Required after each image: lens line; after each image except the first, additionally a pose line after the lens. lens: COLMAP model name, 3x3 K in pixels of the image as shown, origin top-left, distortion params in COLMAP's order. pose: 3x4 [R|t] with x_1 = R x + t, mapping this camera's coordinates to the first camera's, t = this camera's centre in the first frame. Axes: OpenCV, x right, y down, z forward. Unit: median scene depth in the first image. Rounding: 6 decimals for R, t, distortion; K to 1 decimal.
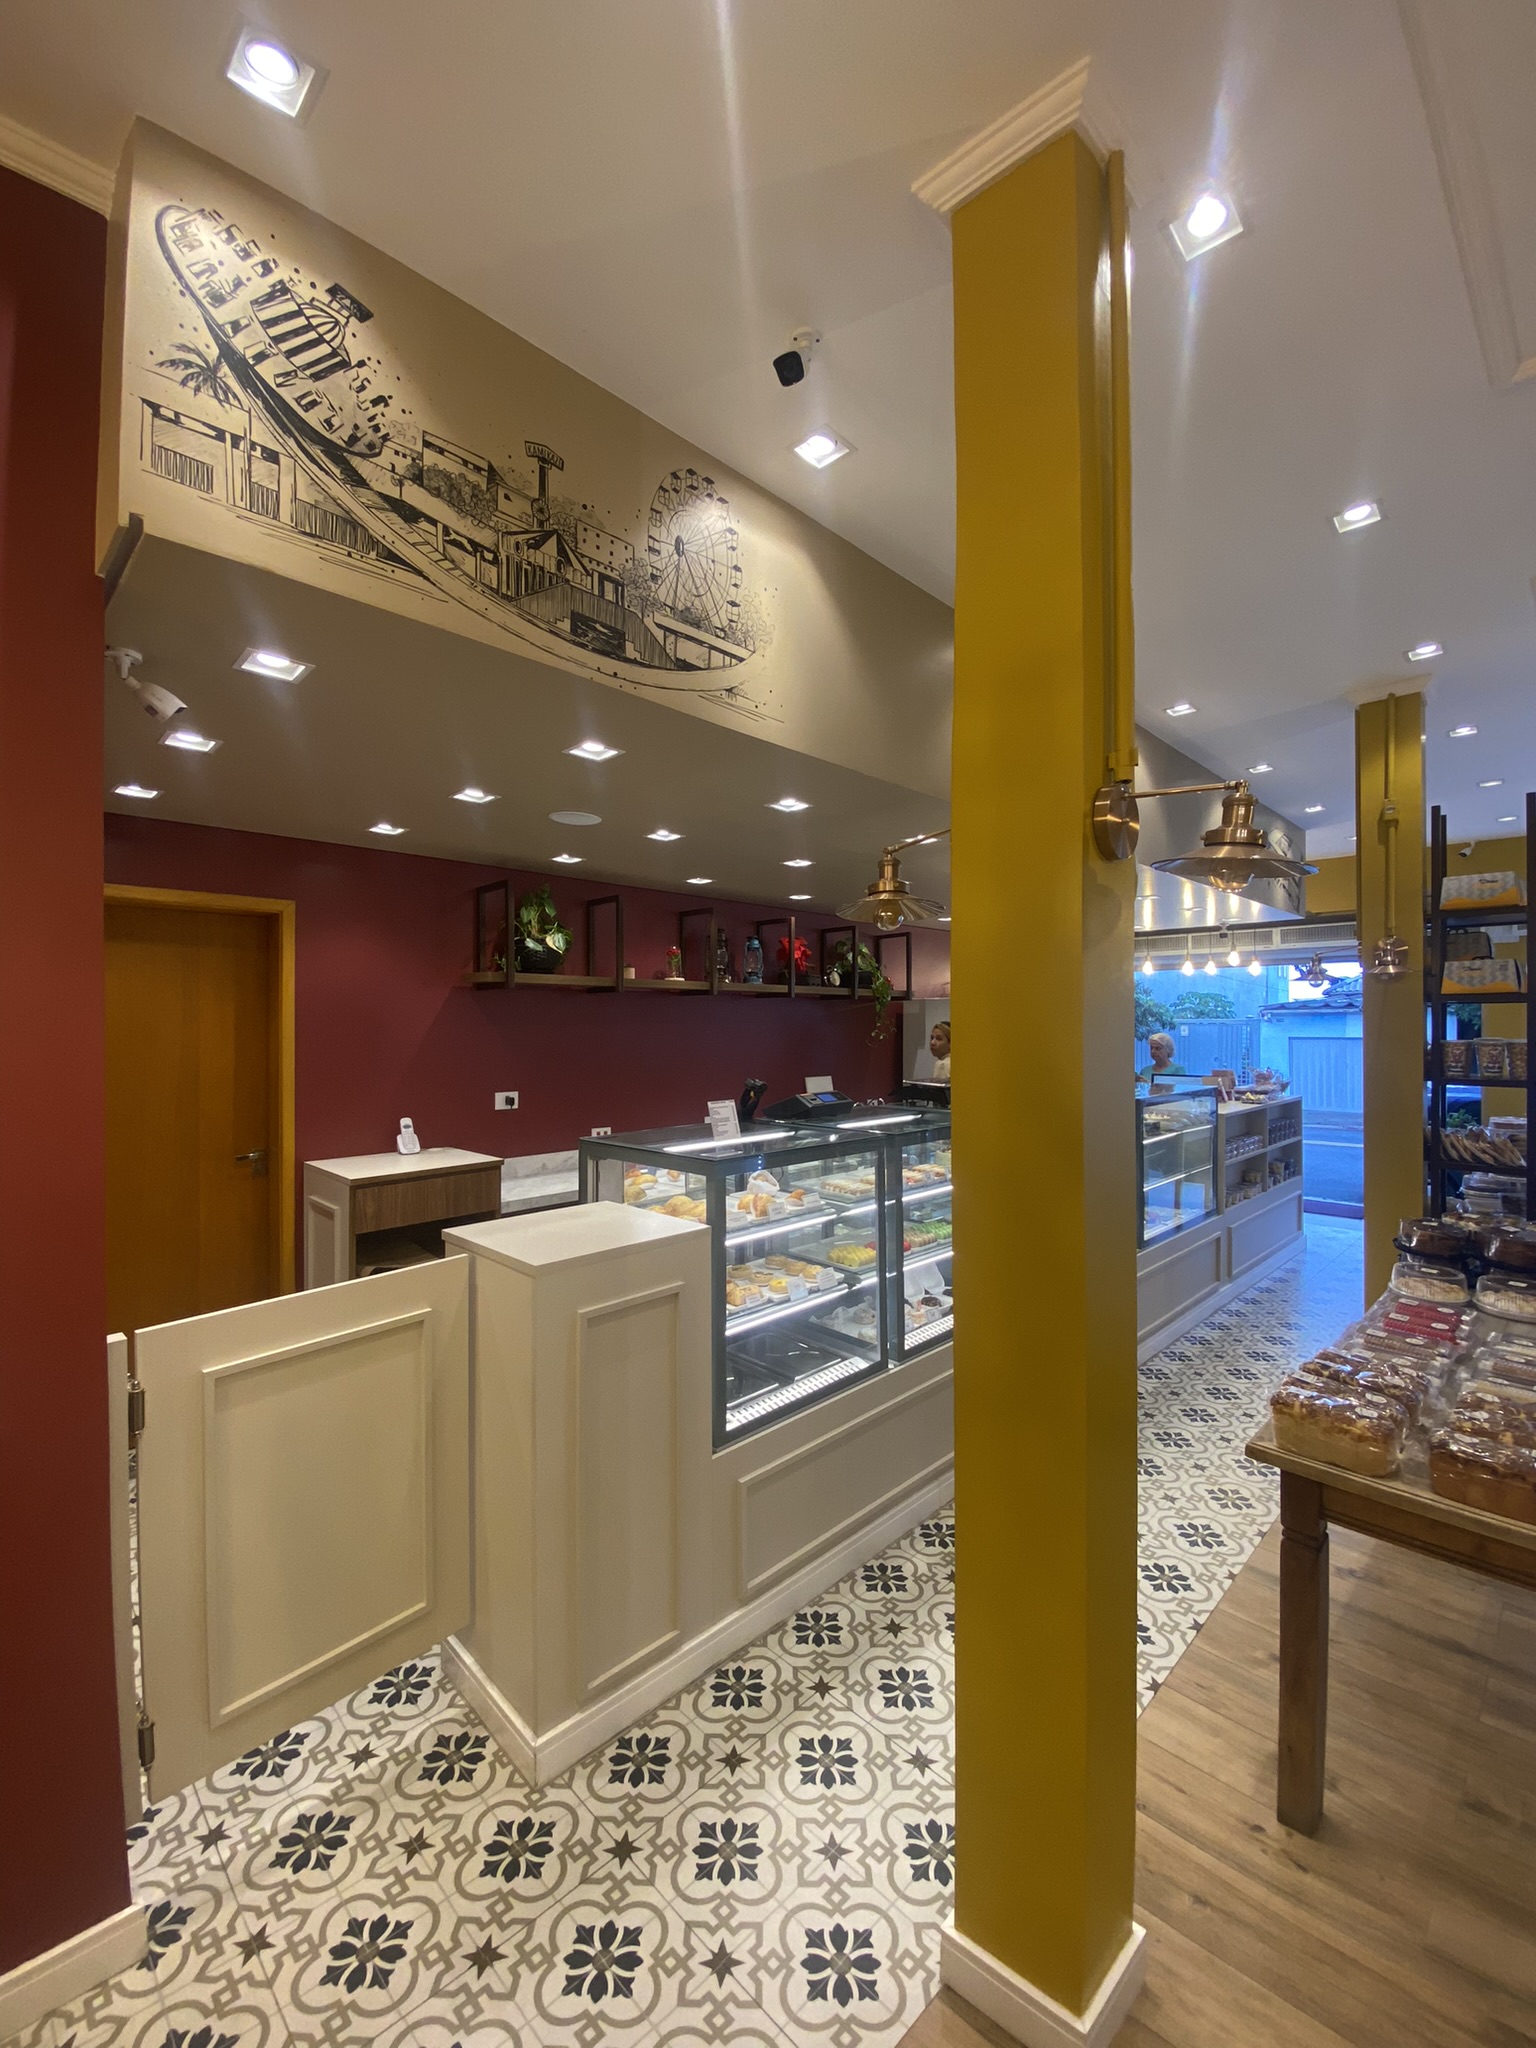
lens RADIAL K [[826.5, 0, 766.9], [0, 826.5, 1025.3], [0, 0, 1]] dist [0.017227, -0.019069]
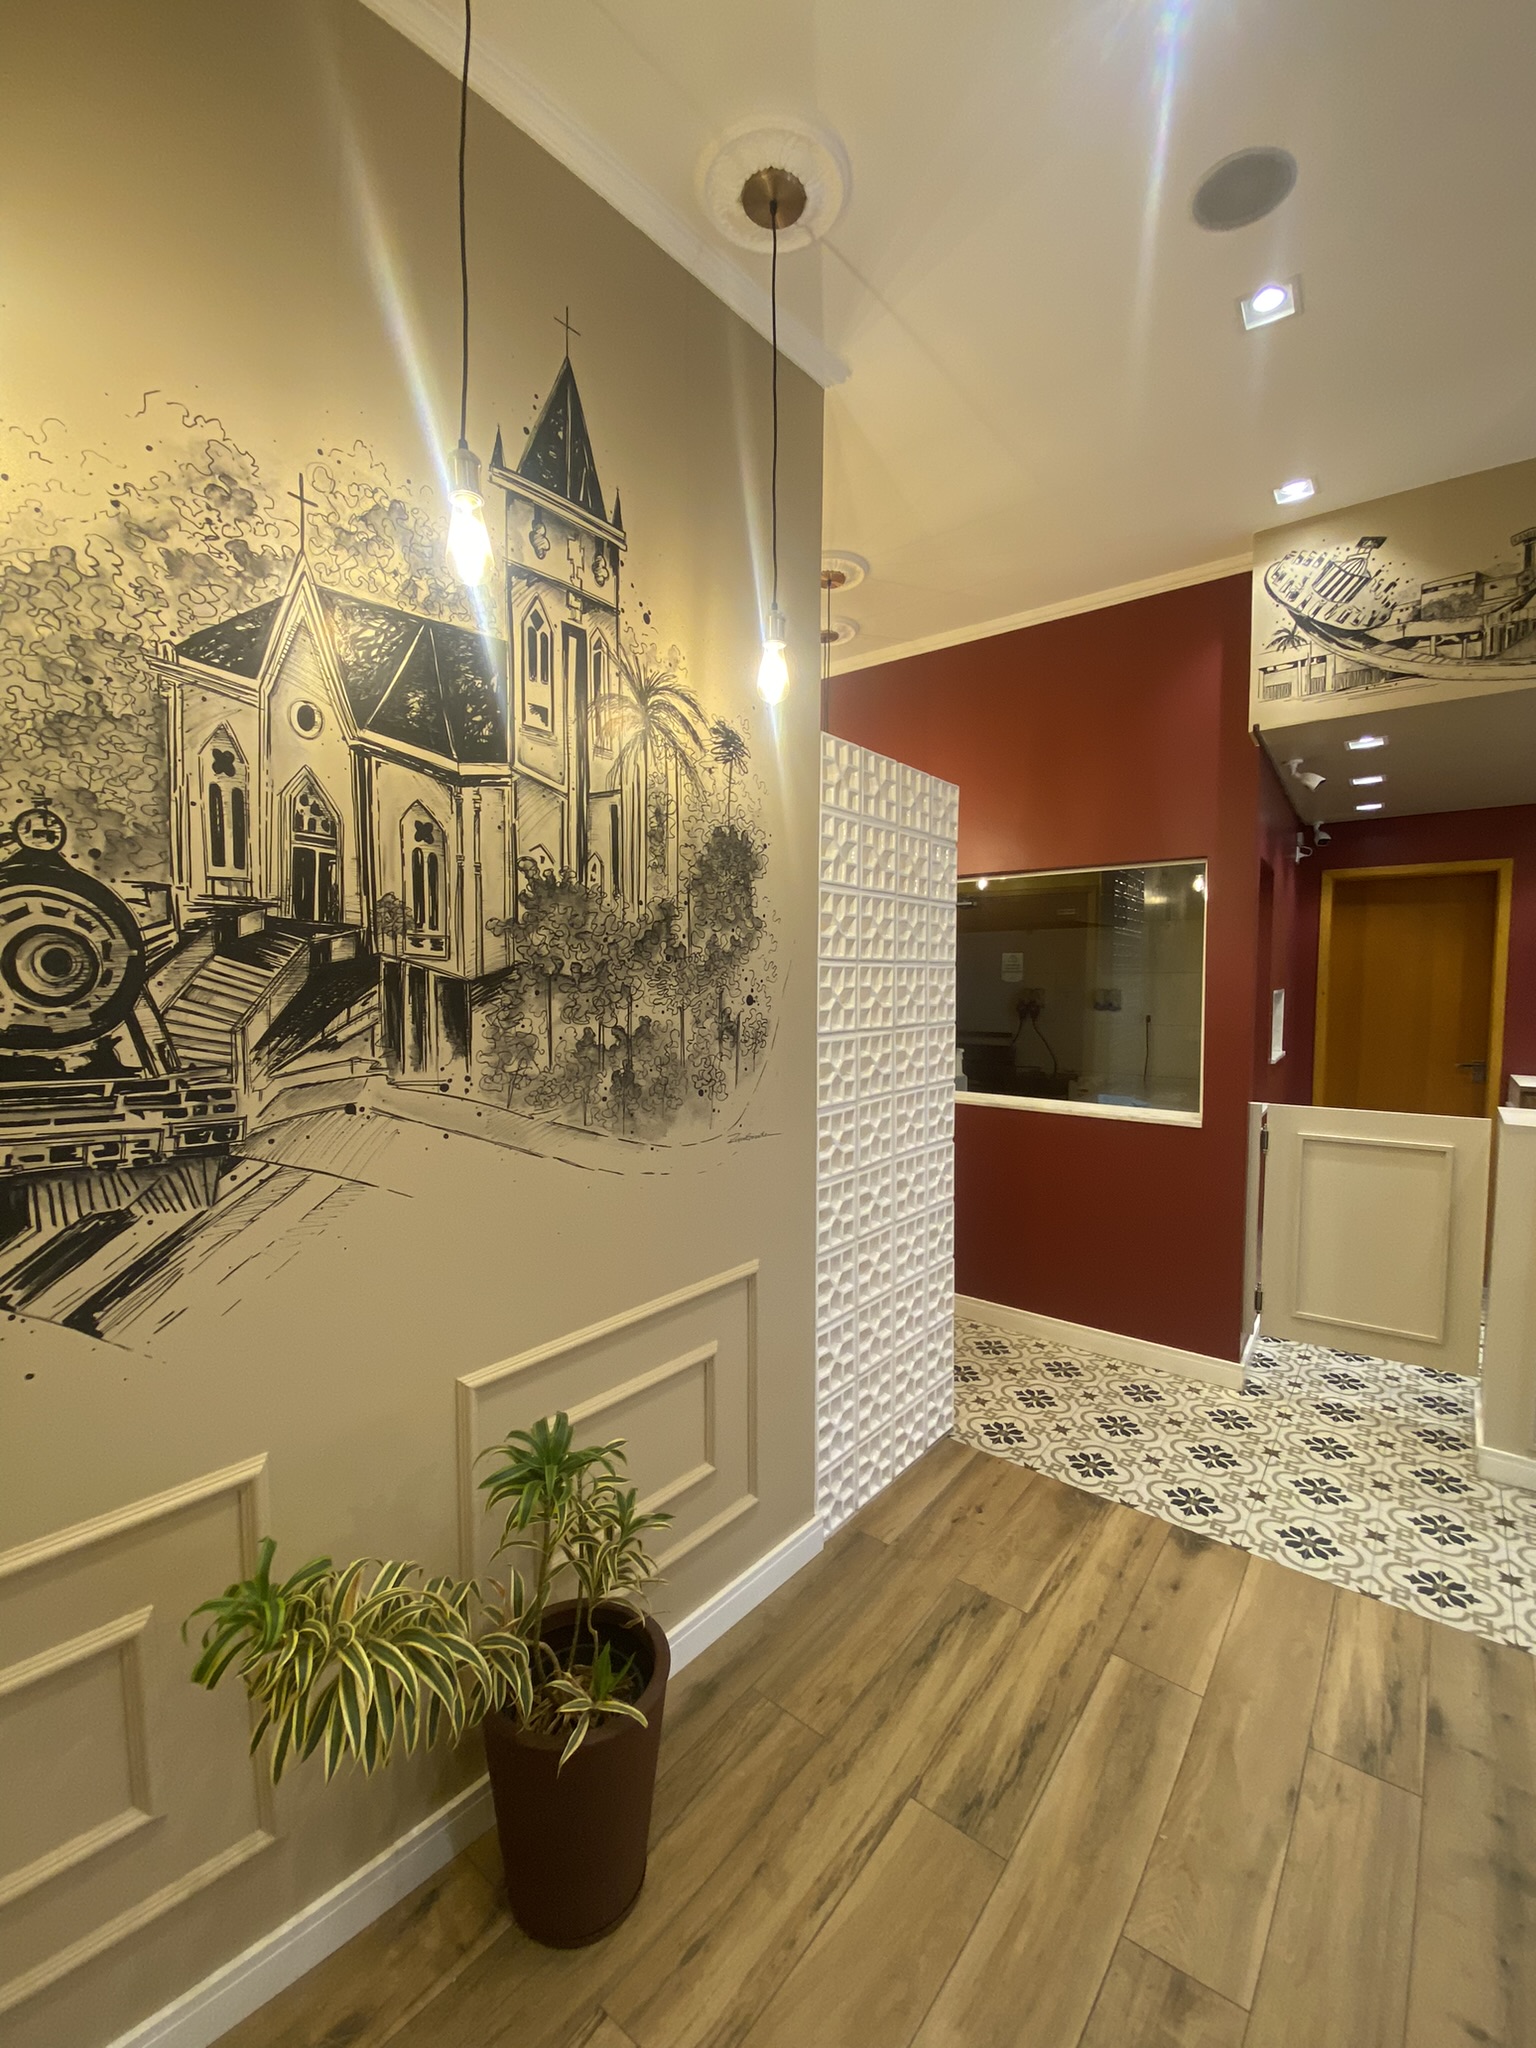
lens RADIAL K [[826.5, 0, 771.8], [0, 826.5, 1024.0], [0, 0, 1]] dist [0.017227, -0.019069]
pose [[0.123527, 0.058060, -0.990641, 0.902969], [-0.000944, 0.998293, 0.058391, 0.038465], [0.992341, -0.006277, 0.123371, -0.388842]]
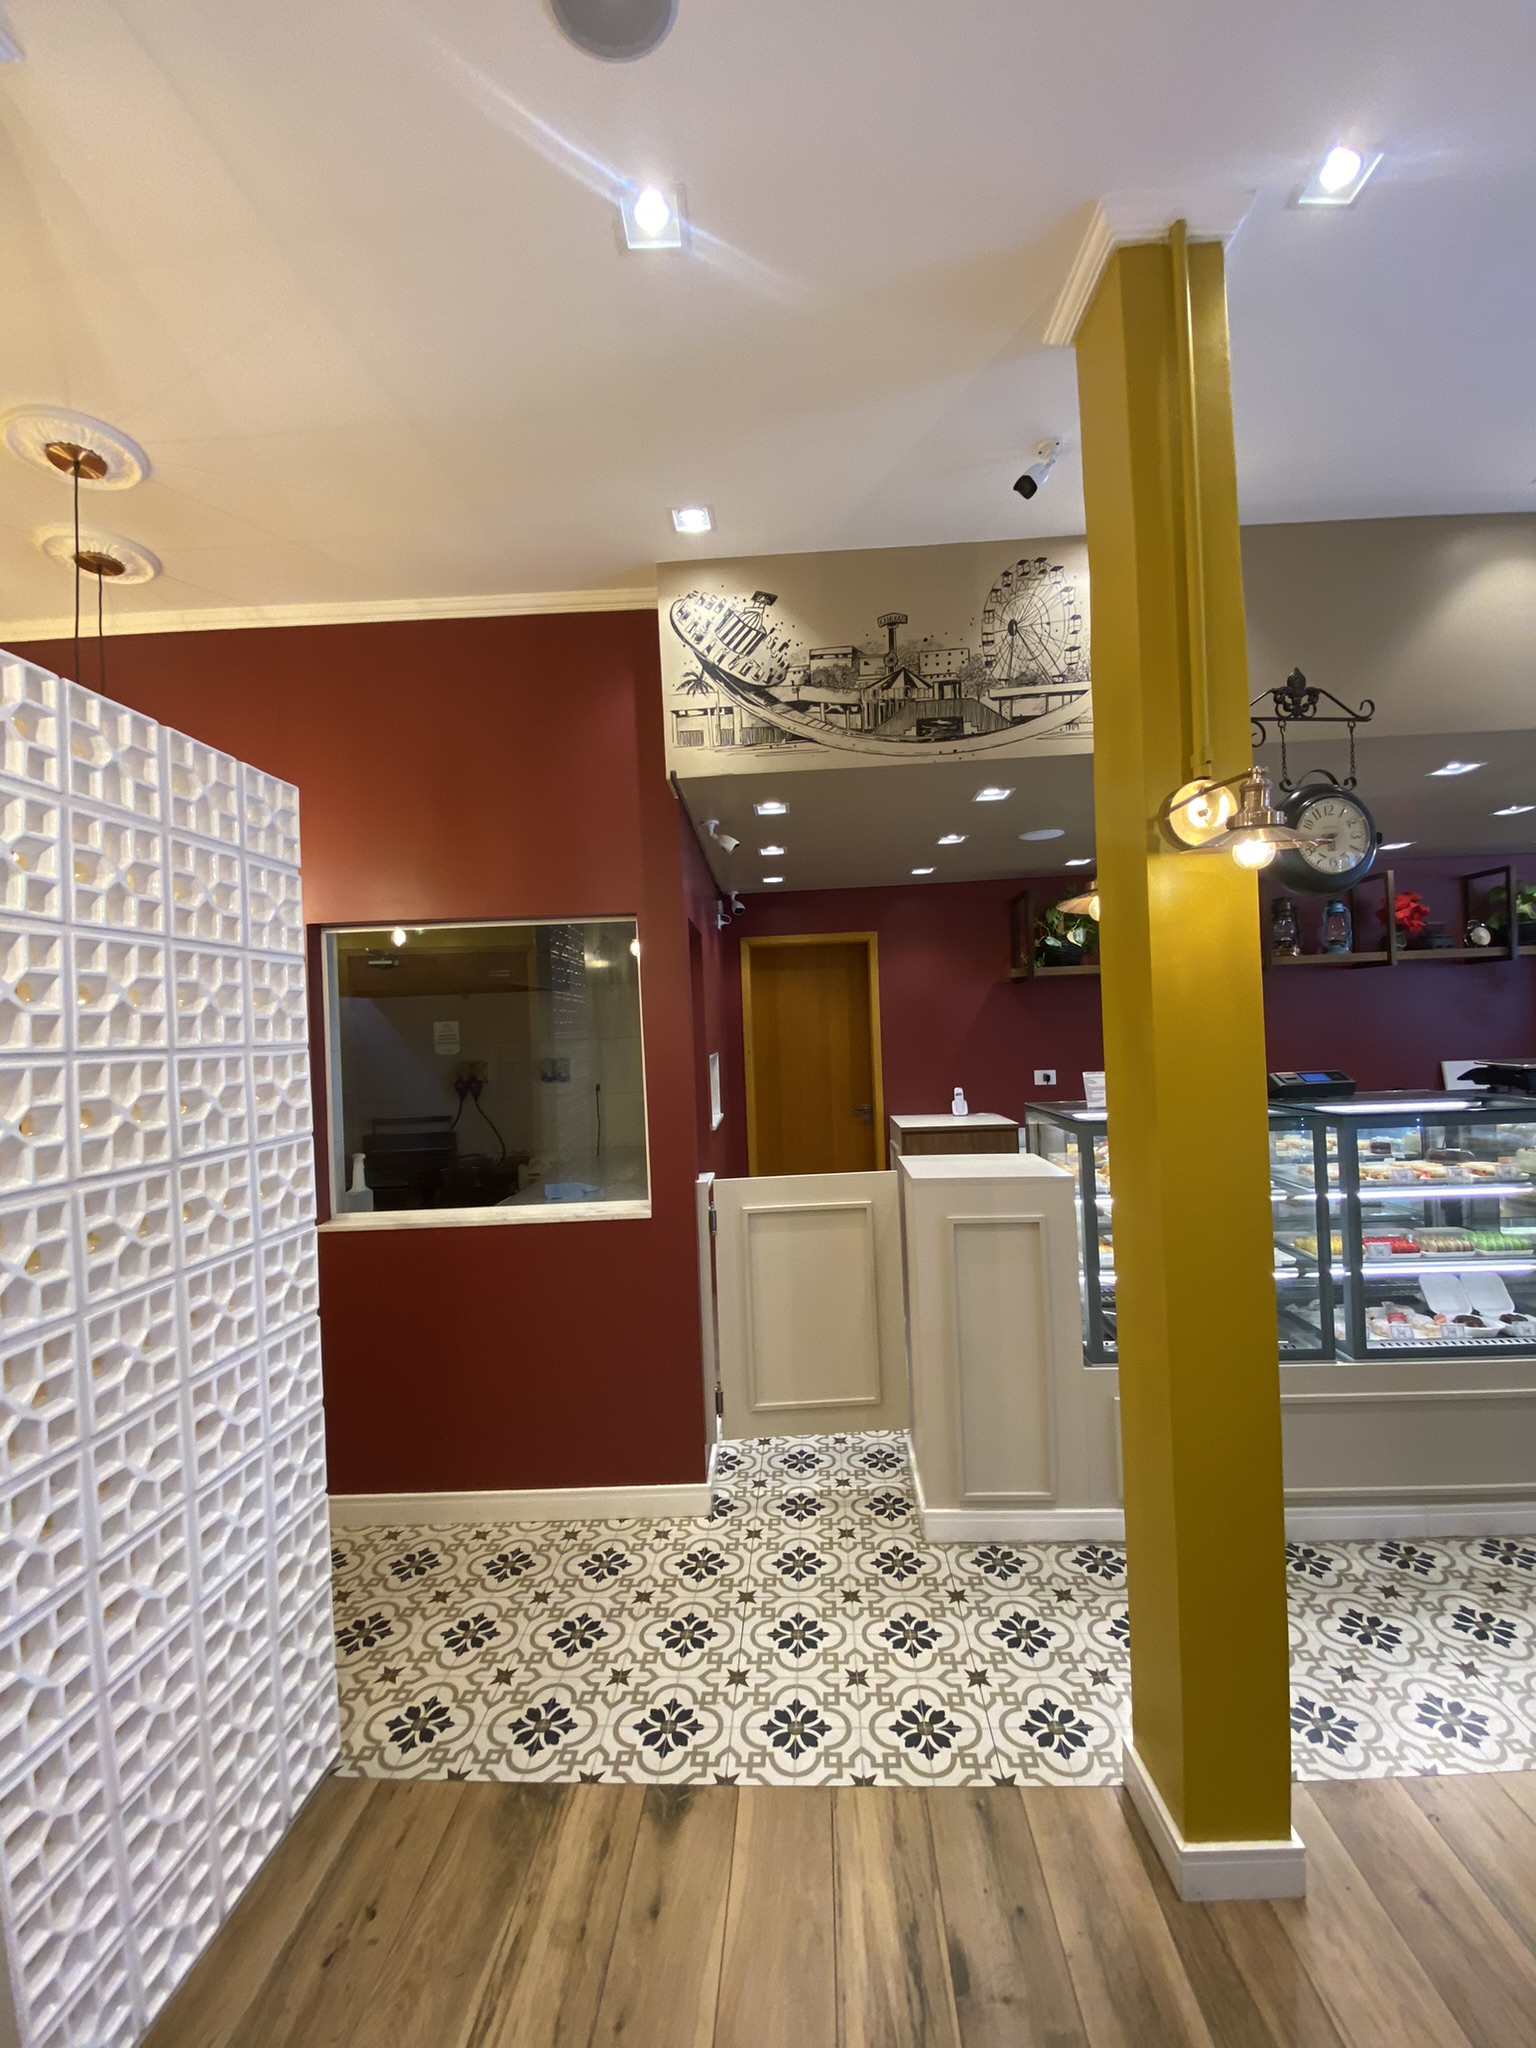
lens RADIAL K [[826.5, 0, 767.5], [0, 826.5, 1027.1], [0, 0, 1]] dist [0.017227, -0.019069]
pose [[0.675331, -0.028514, -0.736963, 0.588468], [0.039774, 0.999206, -0.002213, 0.015541], [0.736441, -0.027818, 0.675930, -0.147363]]
